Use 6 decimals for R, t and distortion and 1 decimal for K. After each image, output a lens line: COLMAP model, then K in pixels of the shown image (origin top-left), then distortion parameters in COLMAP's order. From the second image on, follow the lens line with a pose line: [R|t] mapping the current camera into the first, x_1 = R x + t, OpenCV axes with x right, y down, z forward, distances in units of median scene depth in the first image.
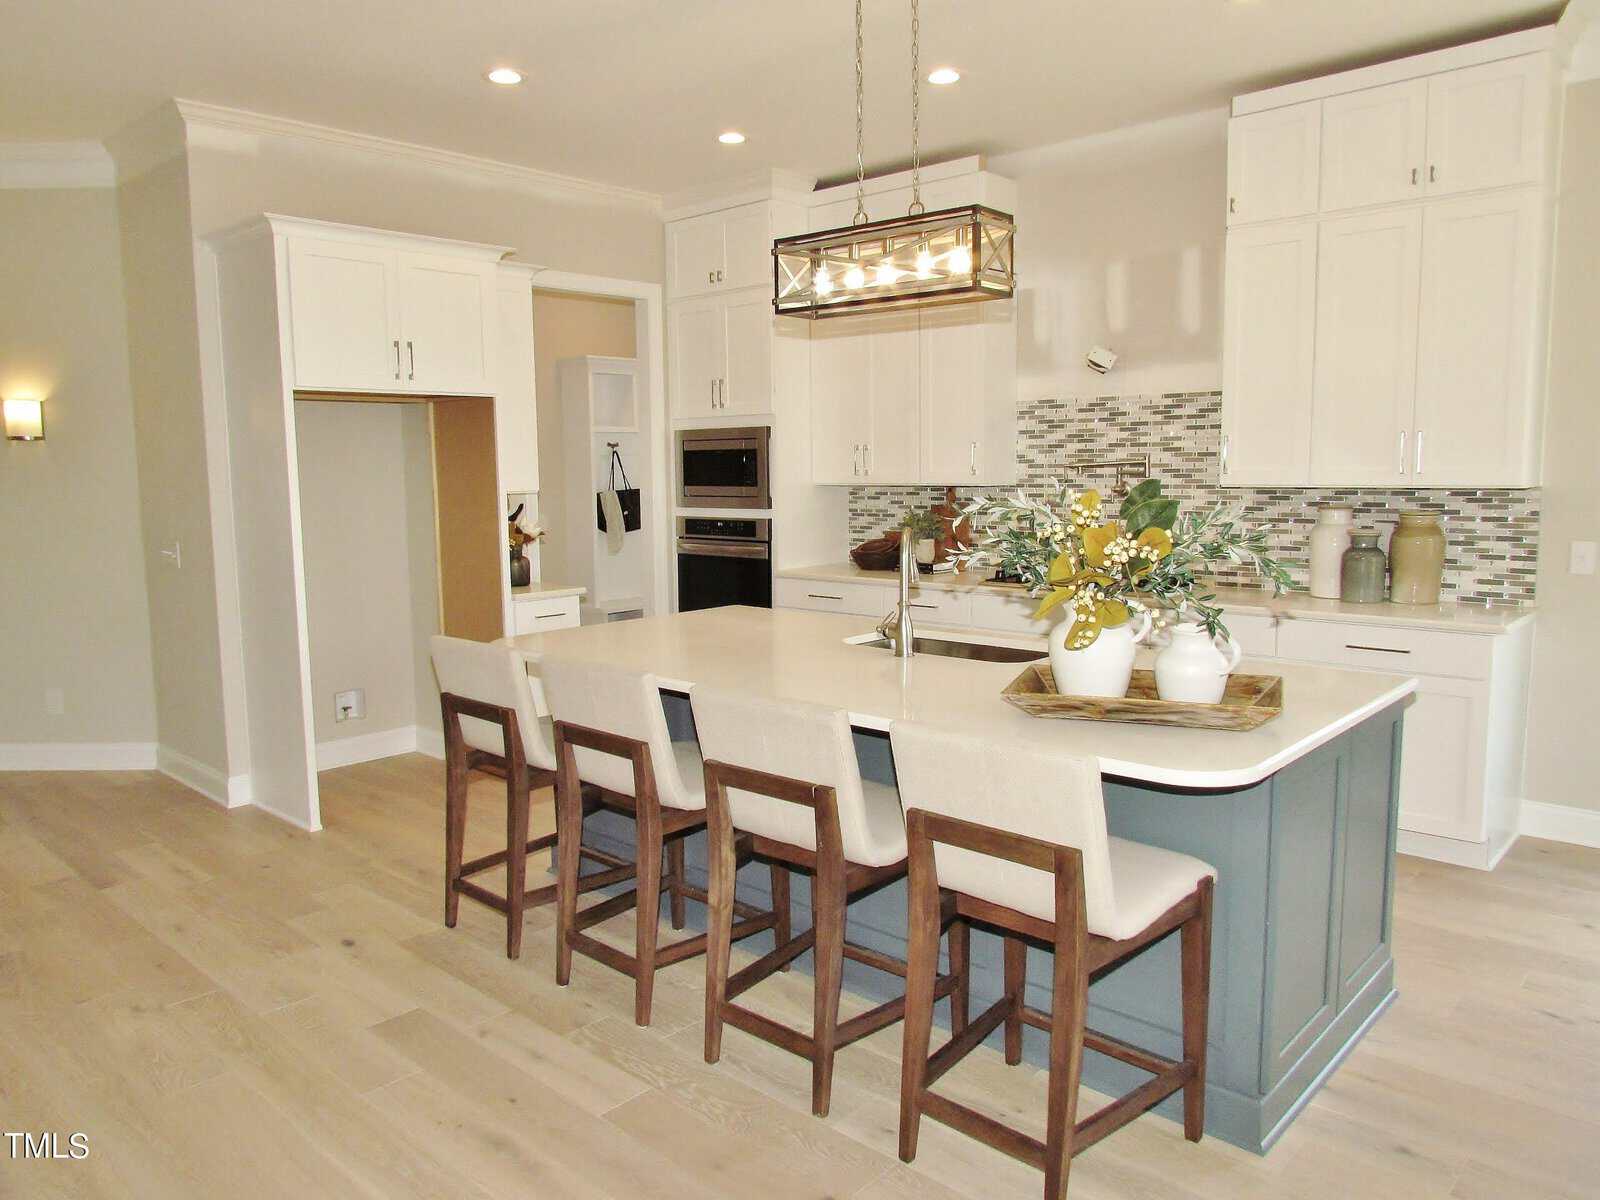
lens RADIAL K [[1139.1, 0, 805.8], [0, 1139.1, 607.5], [0, 0, 1]] dist [-0.022078, 0.001944]
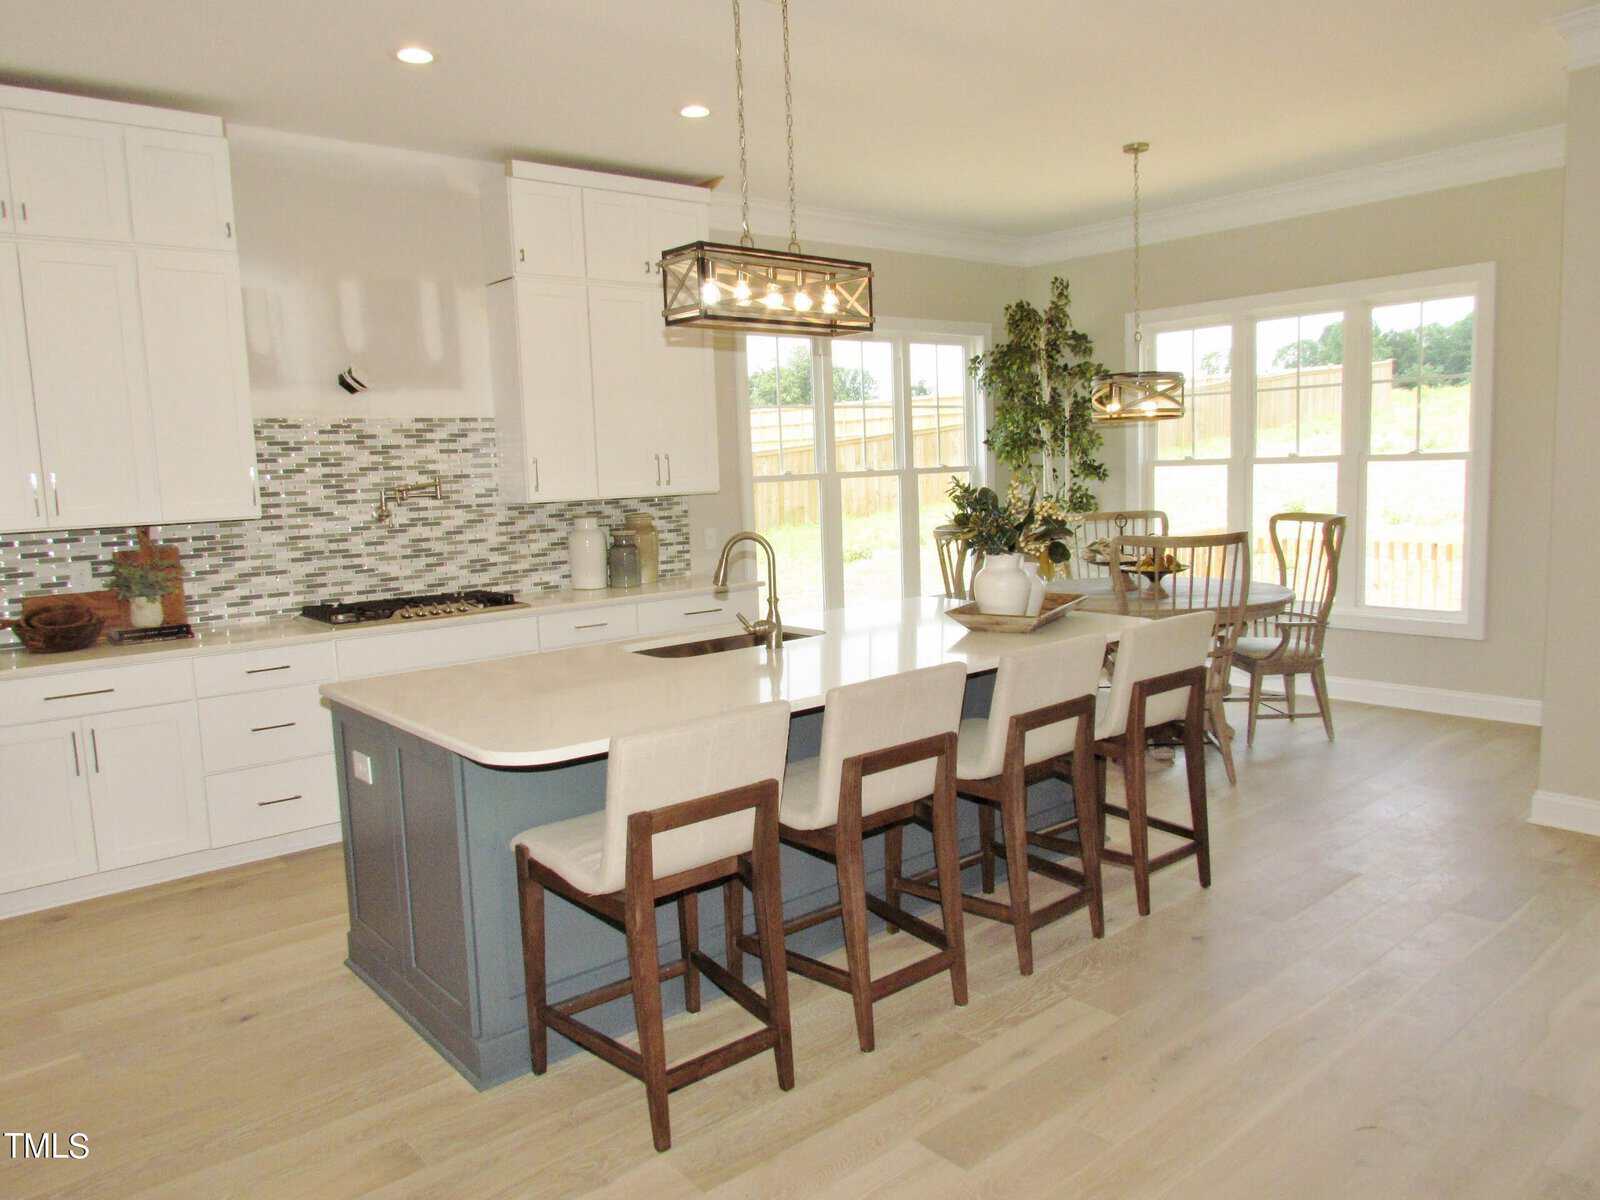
lens RADIAL K [[1139.1, 0, 804.2], [0, 1139.1, 592.7], [0, 0, 1]] dist [-0.022078, 0.001944]
pose [[0.124794, -0.101896, 0.986936, -0.688239], [0.159135, 0.983890, 0.081459, -0.064952], [-0.979338, 0.146891, 0.138999, 0.567264]]
